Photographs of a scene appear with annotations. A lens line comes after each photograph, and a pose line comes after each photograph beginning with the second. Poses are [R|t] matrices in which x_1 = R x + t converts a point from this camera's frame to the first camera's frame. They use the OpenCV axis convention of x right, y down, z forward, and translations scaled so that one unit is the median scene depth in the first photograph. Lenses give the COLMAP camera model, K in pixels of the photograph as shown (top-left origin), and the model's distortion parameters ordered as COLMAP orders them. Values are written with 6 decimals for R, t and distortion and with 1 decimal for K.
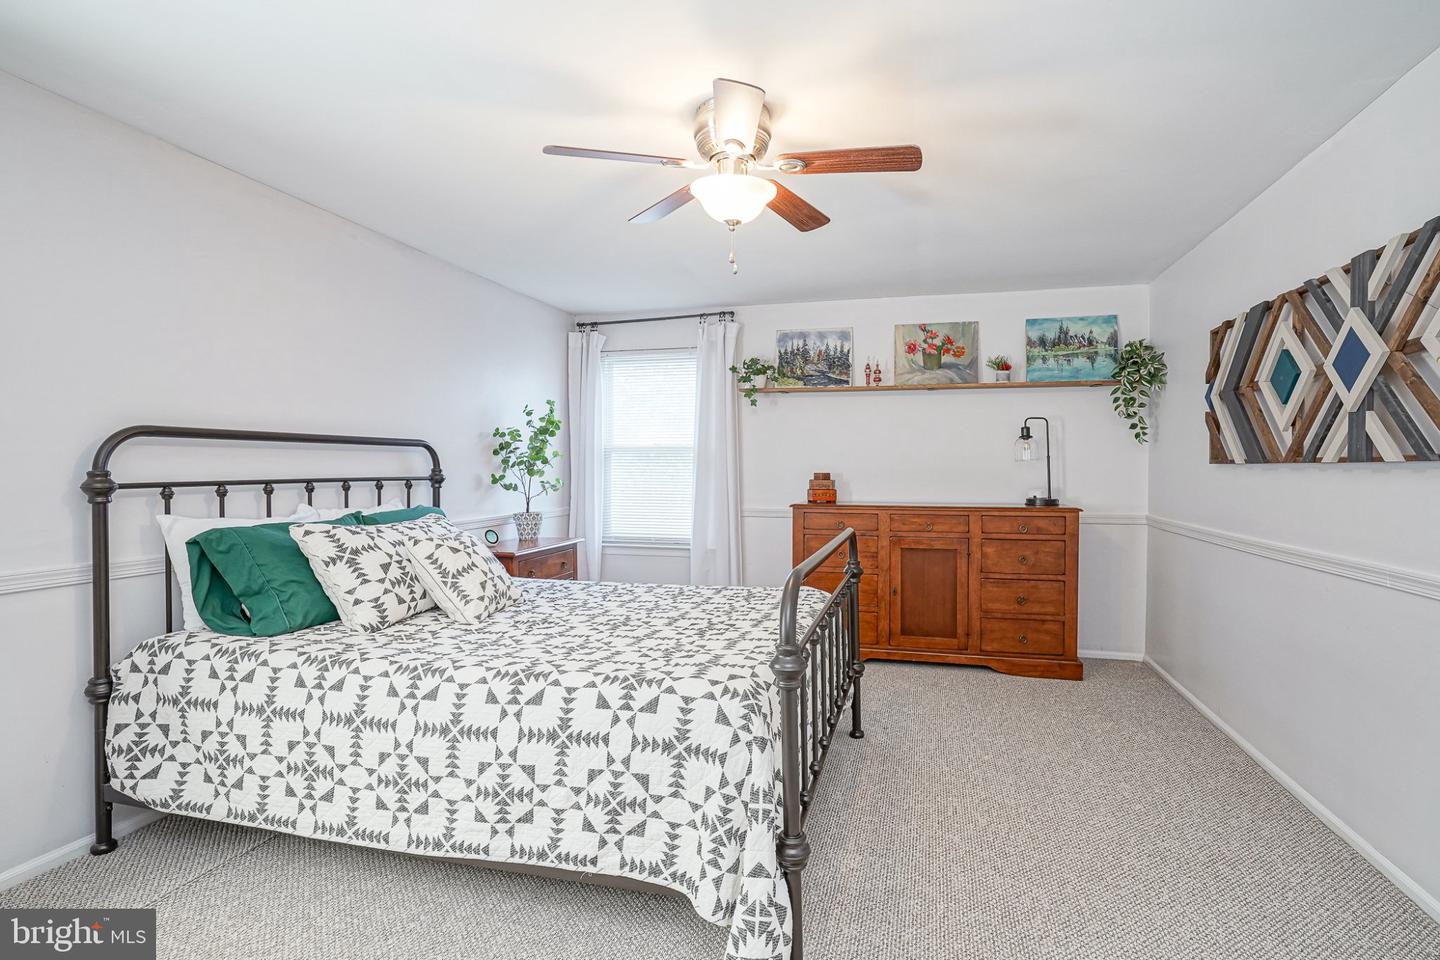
lens RADIAL K [[732.9, 0, 732.3], [0, 732.9, 488.9], [0, 0, 1]] dist [-0.007308, 0.006670]
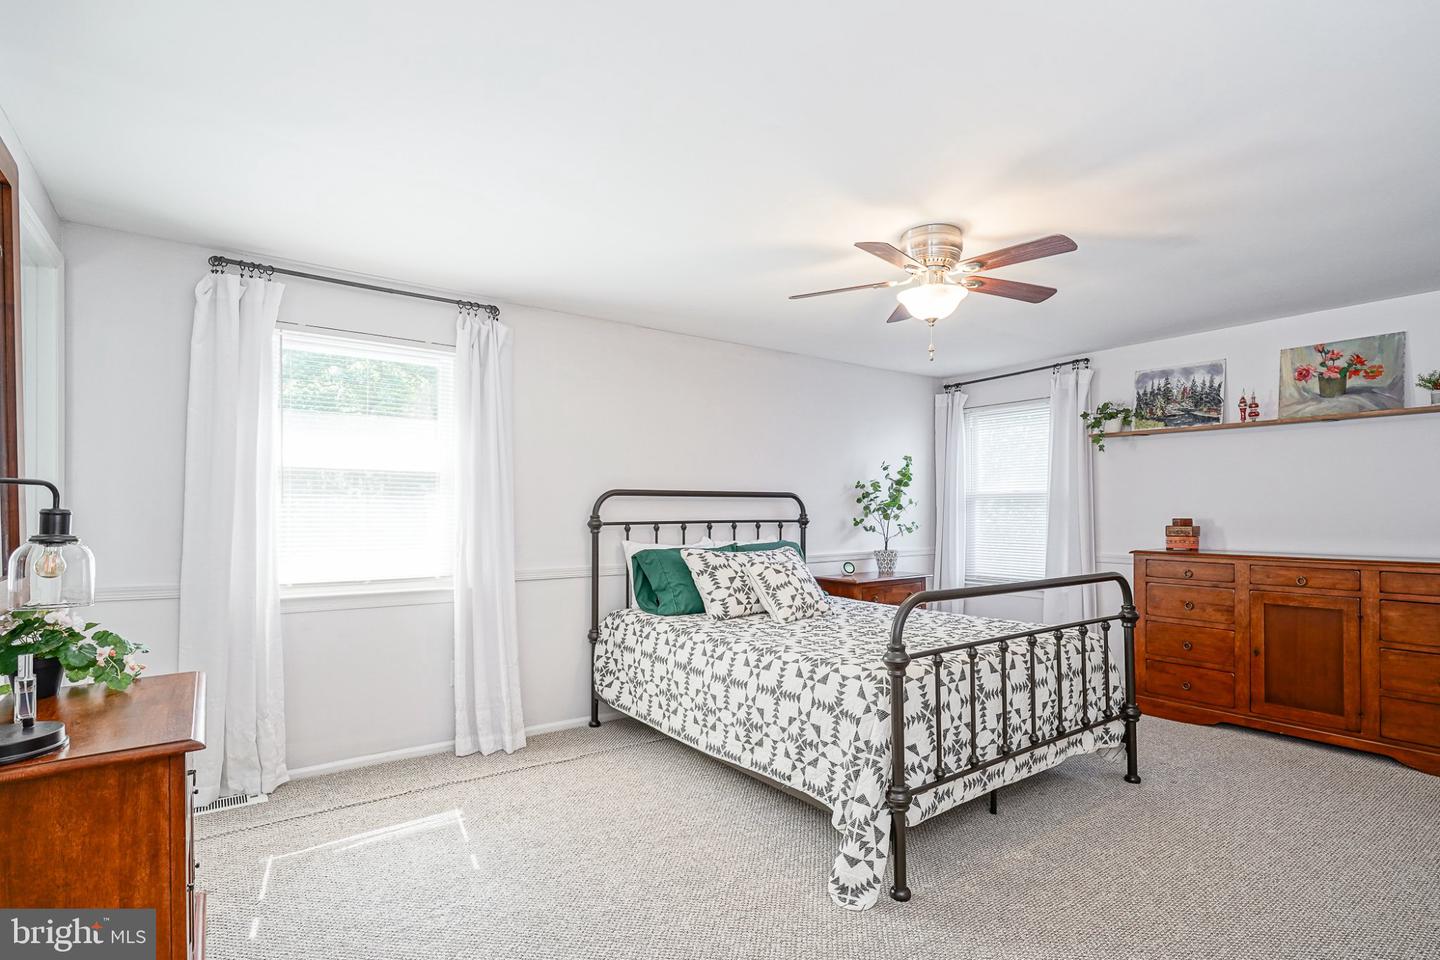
lens RADIAL K [[732.9, 0, 711.5], [0, 732.9, 521.5], [0, 0, 1]] dist [-0.007308, 0.006670]
pose [[0.763600, 0.007436, -0.645646, 0.449977], [-0.017855, 0.999794, -0.009602, 0.002832], [0.645442, 0.018860, 0.763576, -0.172678]]
